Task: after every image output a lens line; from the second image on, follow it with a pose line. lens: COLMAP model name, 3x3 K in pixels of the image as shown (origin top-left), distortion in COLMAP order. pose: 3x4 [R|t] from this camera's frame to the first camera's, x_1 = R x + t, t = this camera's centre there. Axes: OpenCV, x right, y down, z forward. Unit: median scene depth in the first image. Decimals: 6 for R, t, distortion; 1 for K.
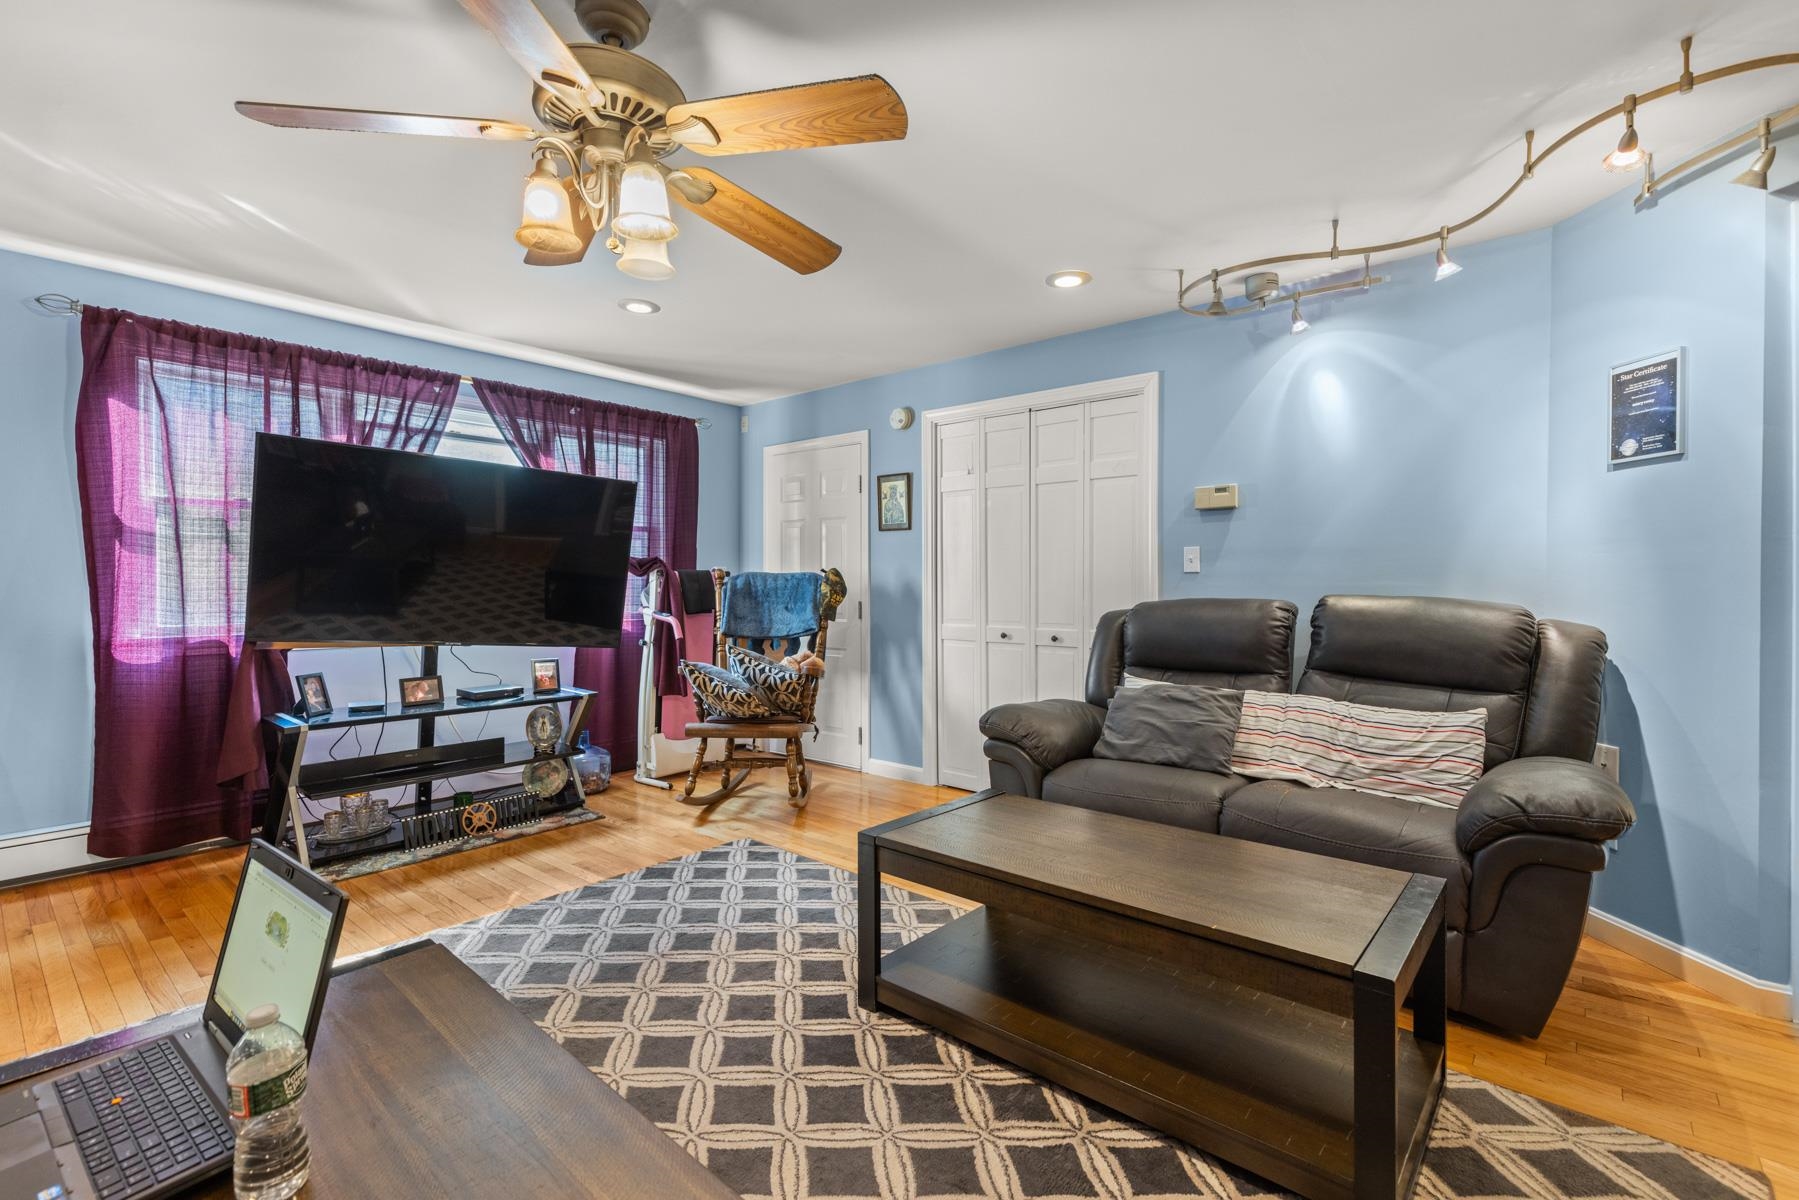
lens RADIAL K [[804.5, 0, 907.9], [0, 804.5, 585.4], [0, 0, 1]] dist [0.018439, 0.000090]
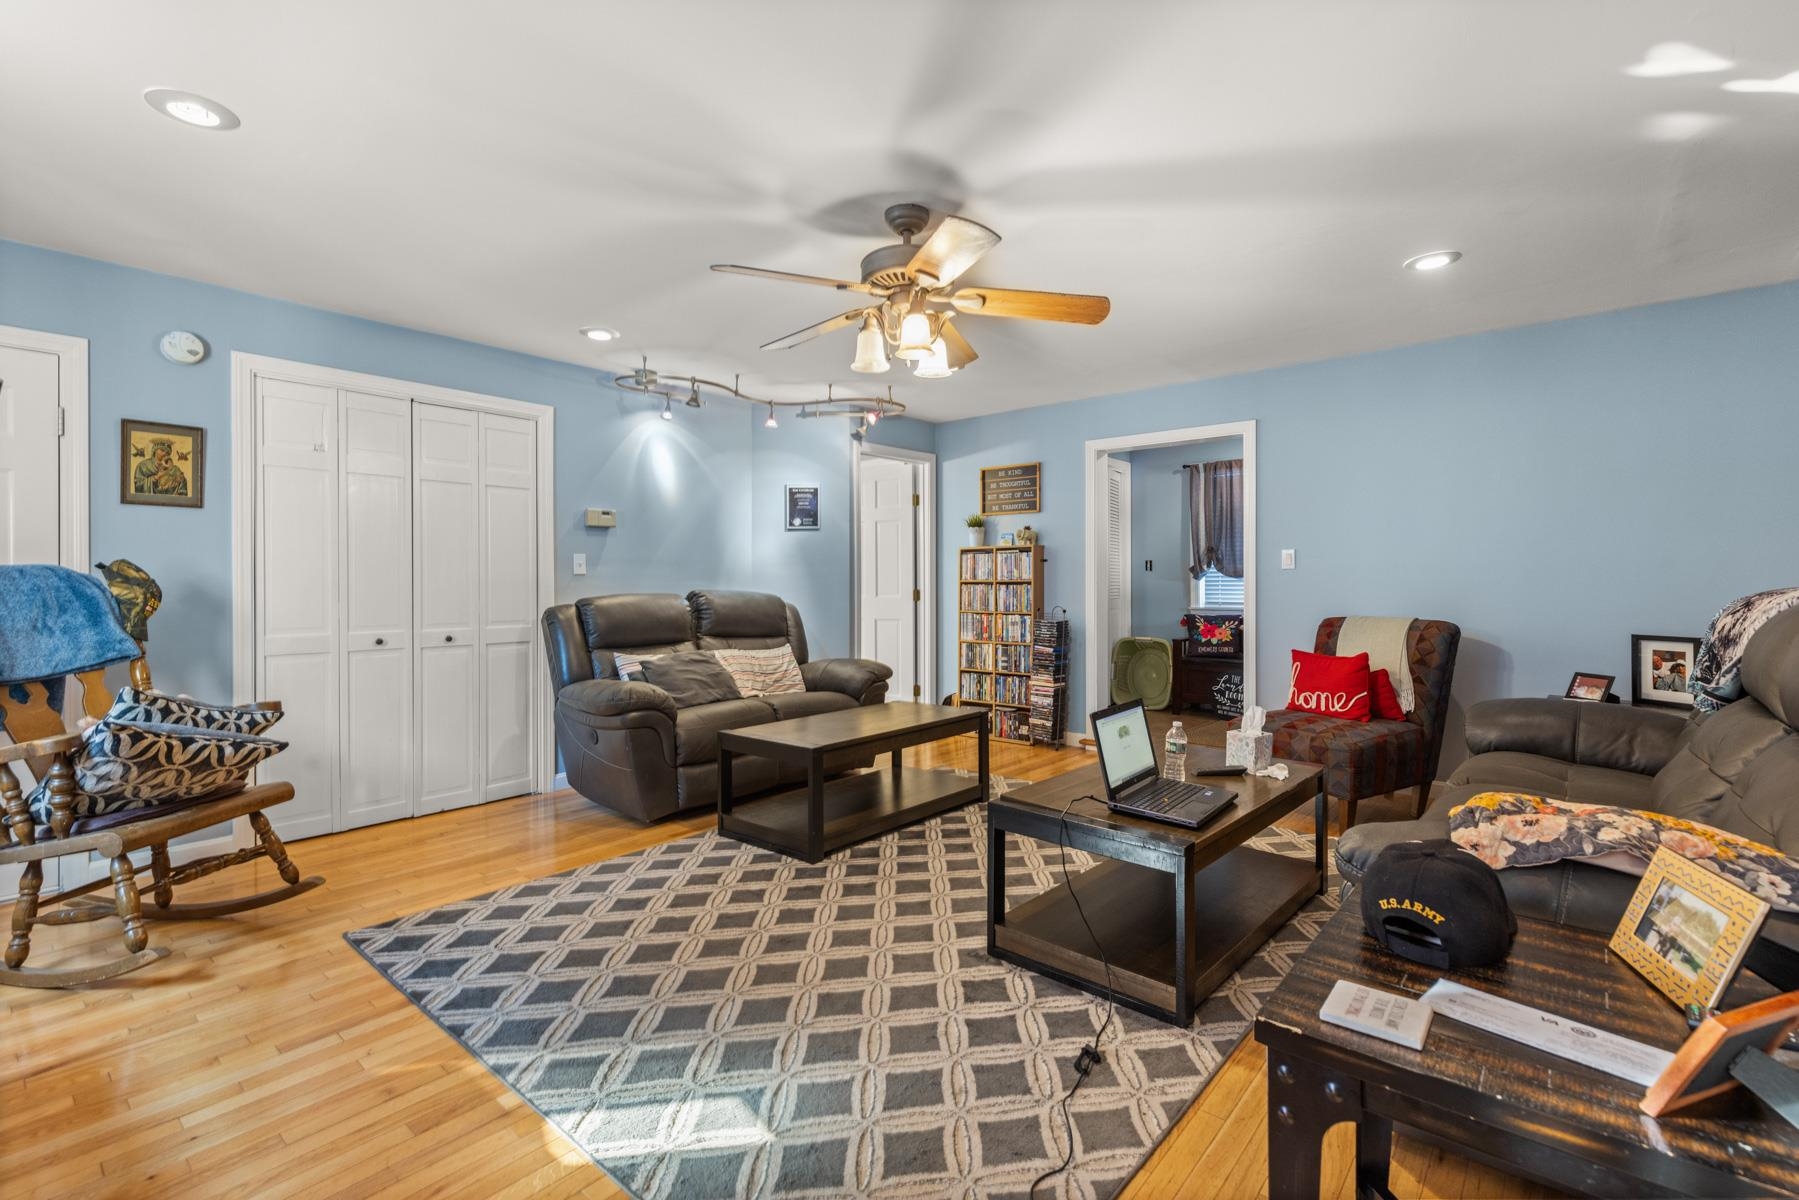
lens RADIAL K [[804.5, 0, 907.9], [0, 804.5, 585.4], [0, 0, 1]] dist [0.018439, 0.000090]
pose [[0.009140, -0.007462, 0.999930, -1.010070], [0.001594, 0.999971, 0.007448, -0.008923], [-0.999957, 0.001526, 0.009152, 0.520976]]
